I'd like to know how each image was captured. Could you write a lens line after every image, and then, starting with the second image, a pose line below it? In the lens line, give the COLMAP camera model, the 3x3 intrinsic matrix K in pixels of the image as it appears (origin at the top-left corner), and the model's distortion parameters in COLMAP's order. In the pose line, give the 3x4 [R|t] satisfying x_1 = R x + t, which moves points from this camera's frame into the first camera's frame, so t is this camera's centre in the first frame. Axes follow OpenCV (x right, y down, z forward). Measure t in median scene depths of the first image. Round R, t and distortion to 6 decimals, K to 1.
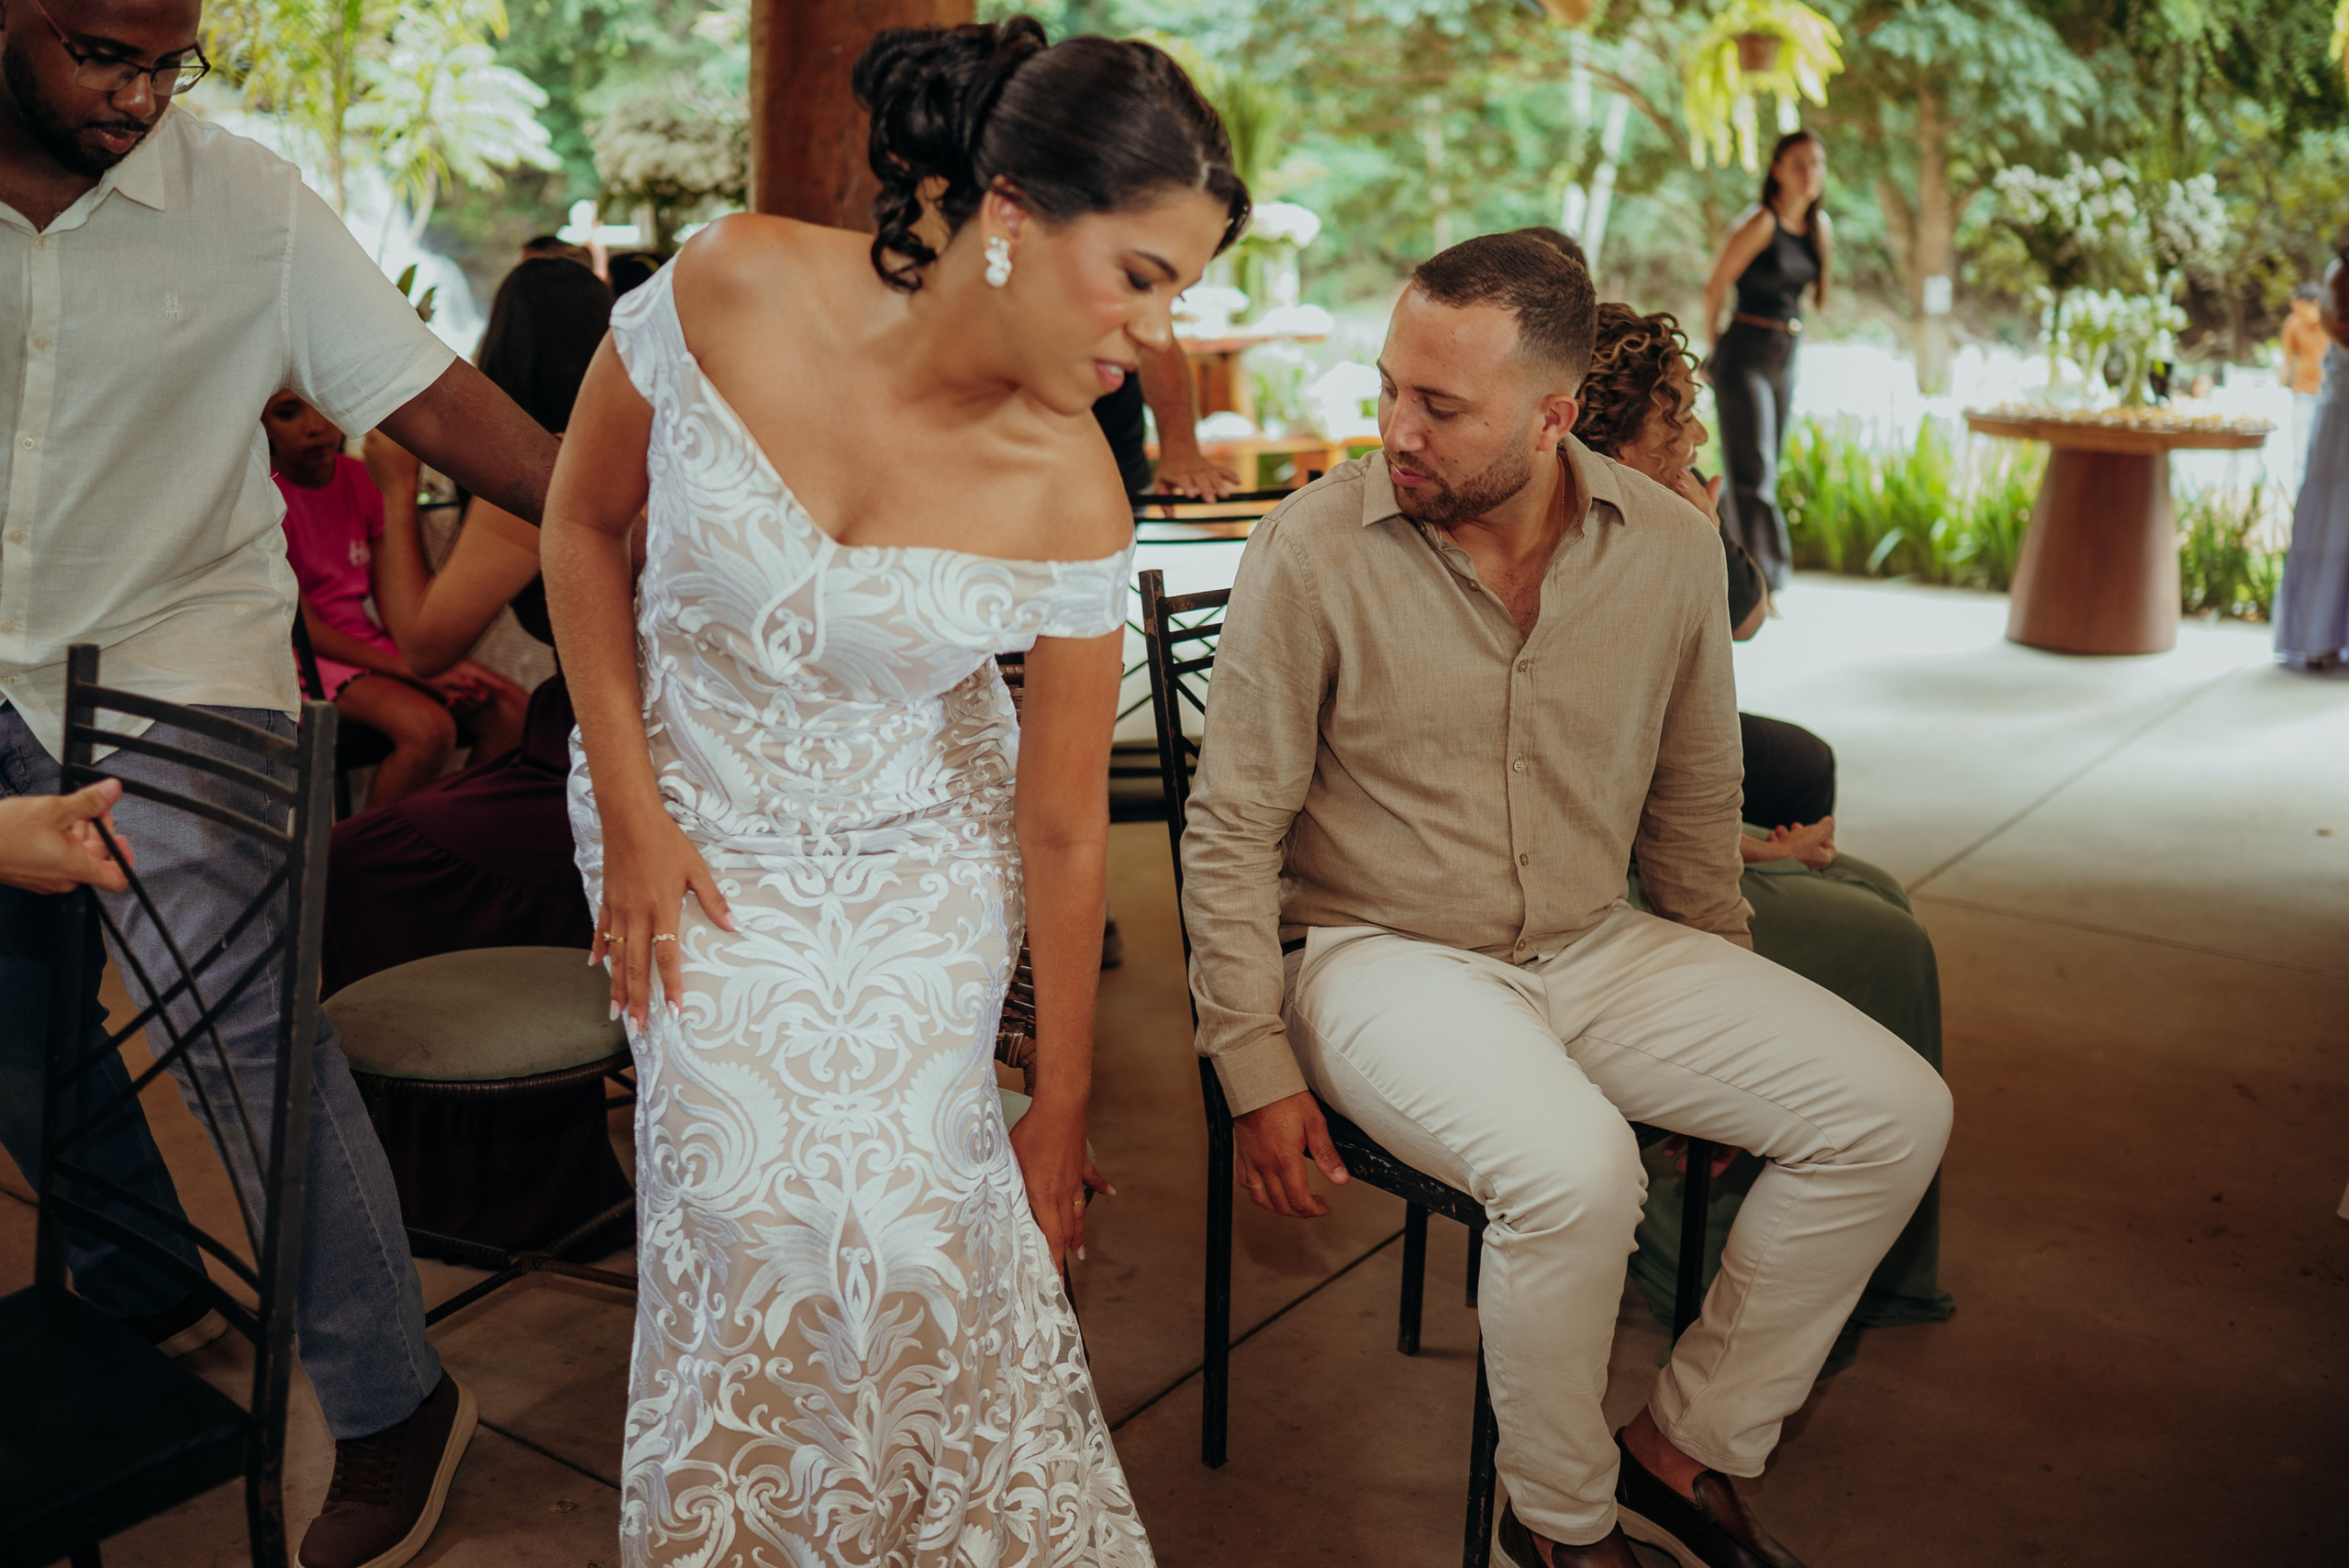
lens RADIAL K [[2322.1, 0, 1182.1], [0, 2322.1, 781.5], [0, 0, 1]] dist [-0.052836, 0.000000]
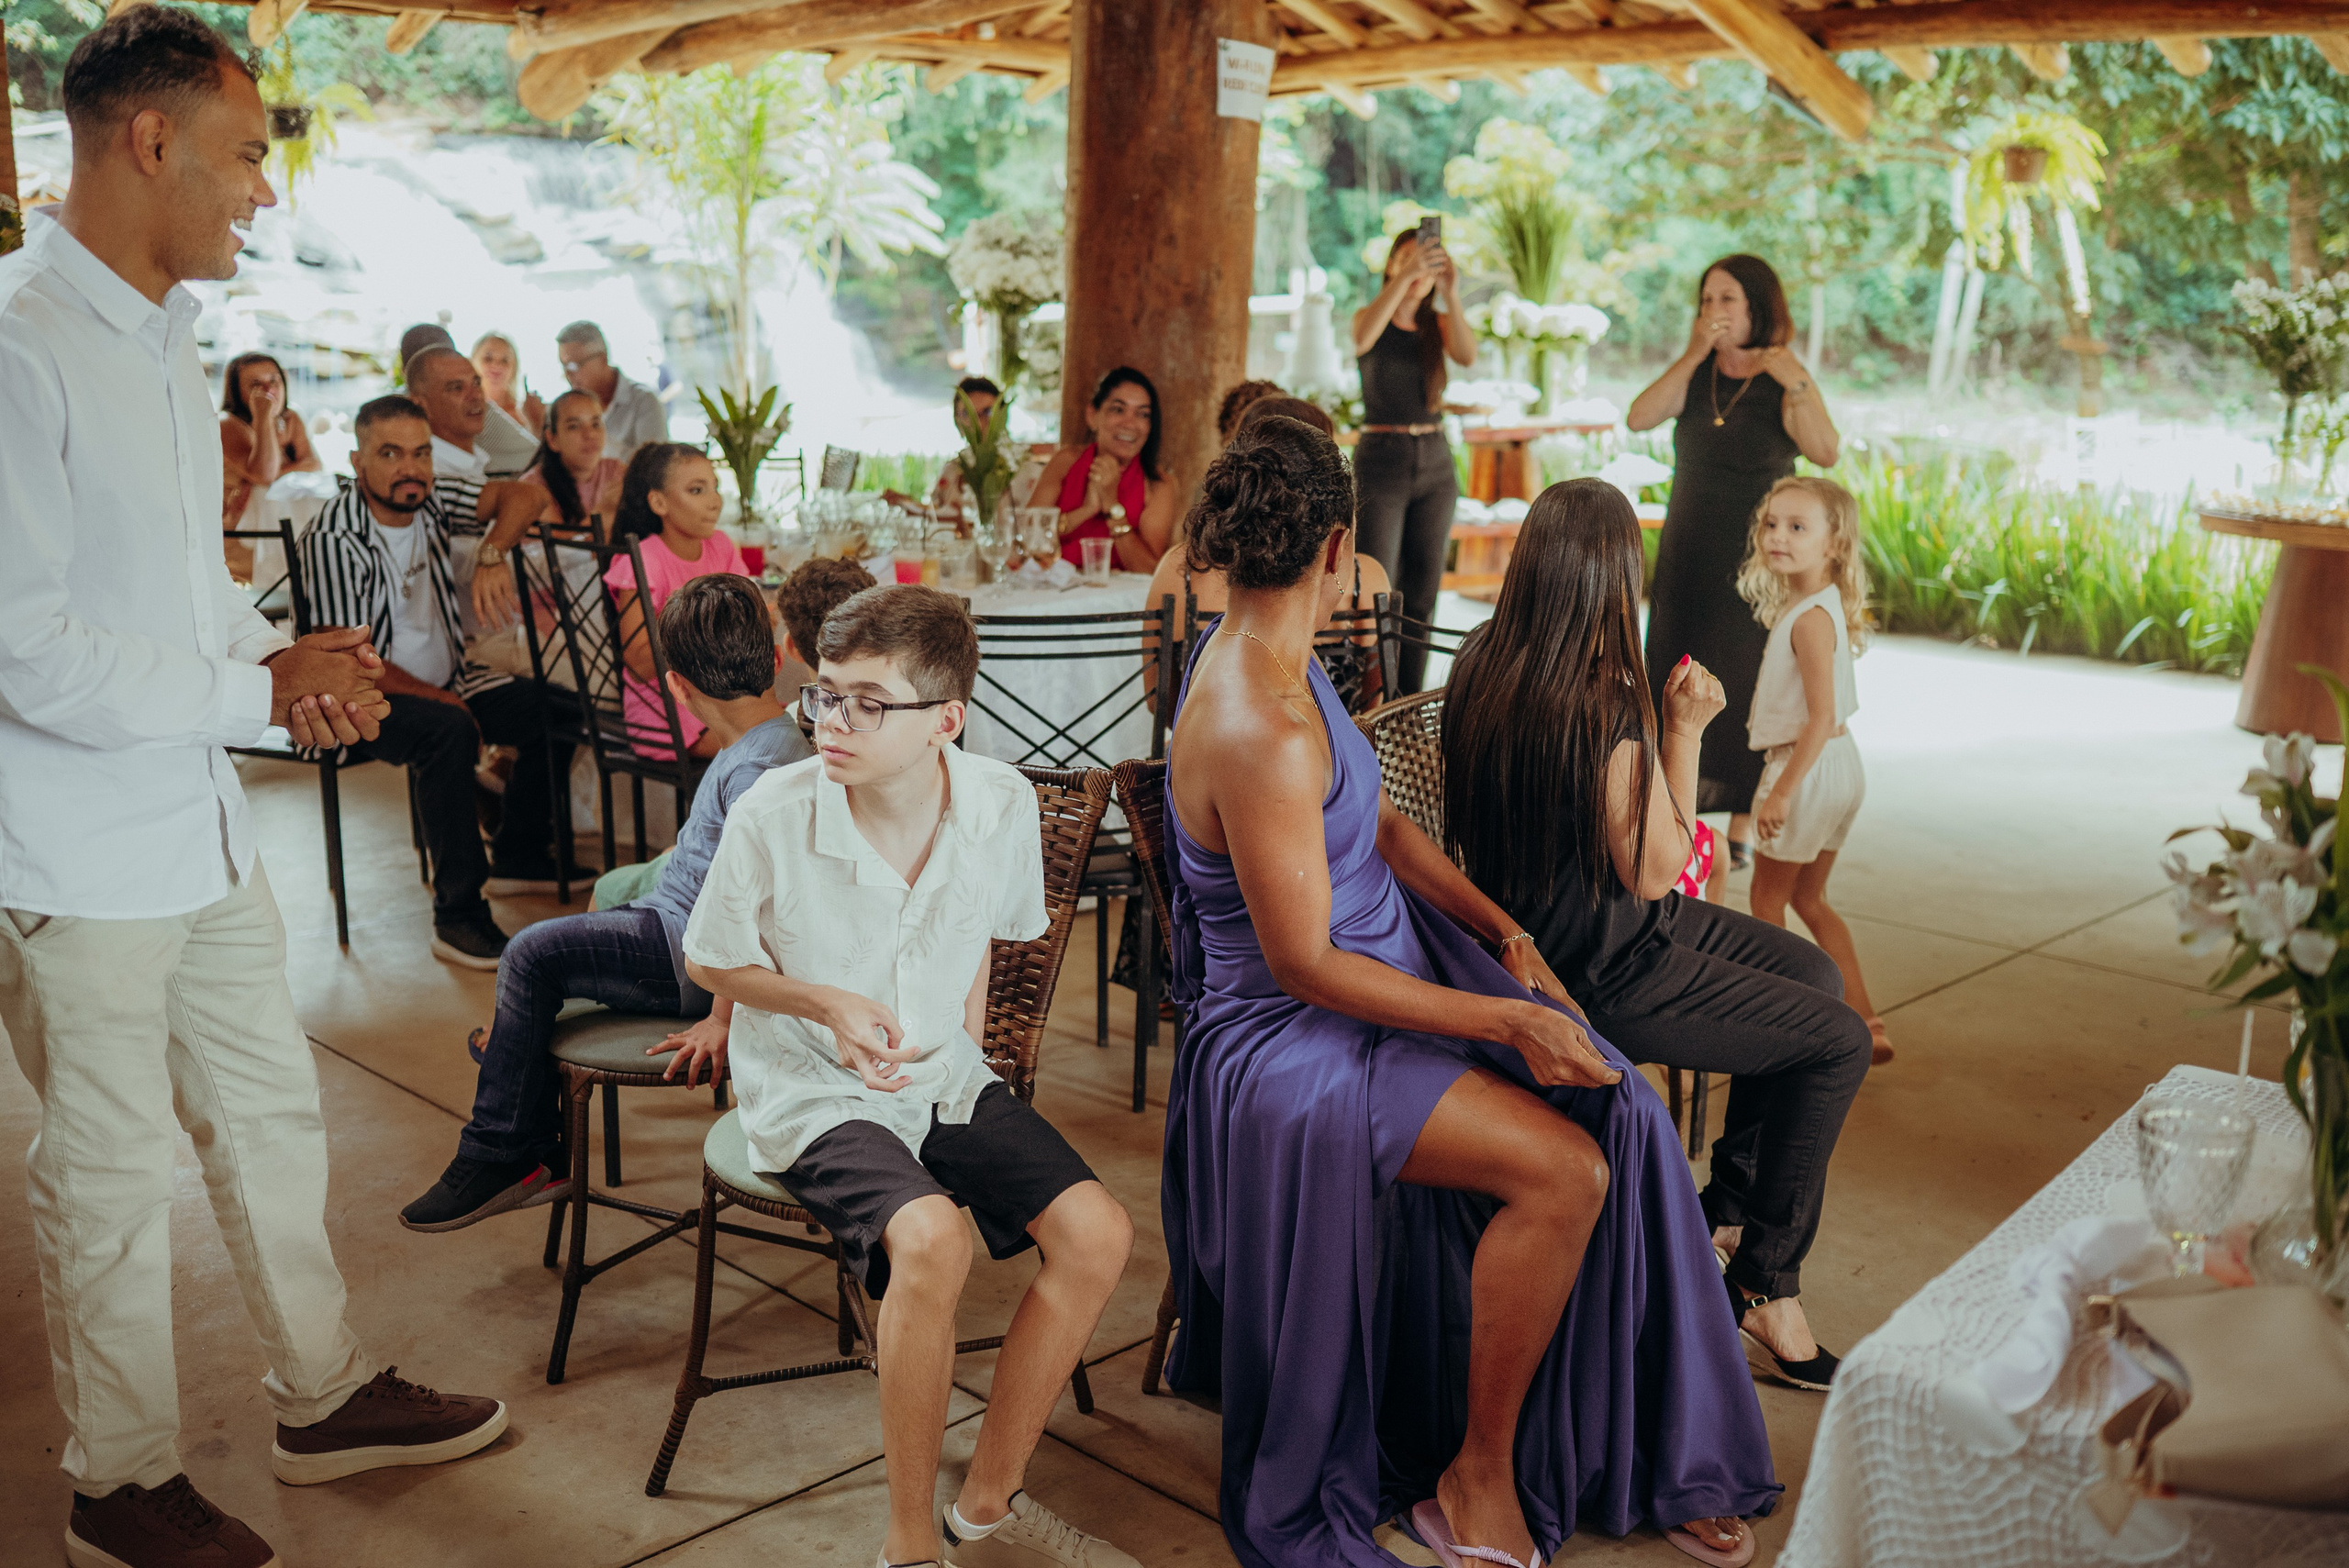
lens RADIAL K [[2322.1, 0, 1165.9], [0, 2322.1, 772.4], [0, 0, 1]] dist [-0.052836, 0.000000]
pose [[0.984552, 0.030049, -0.172495, 0.049432], [-0.034681, 0.999113, -0.023904, 0.001579], [0.171624, 0.029517, 0.984720, -0.094445]]
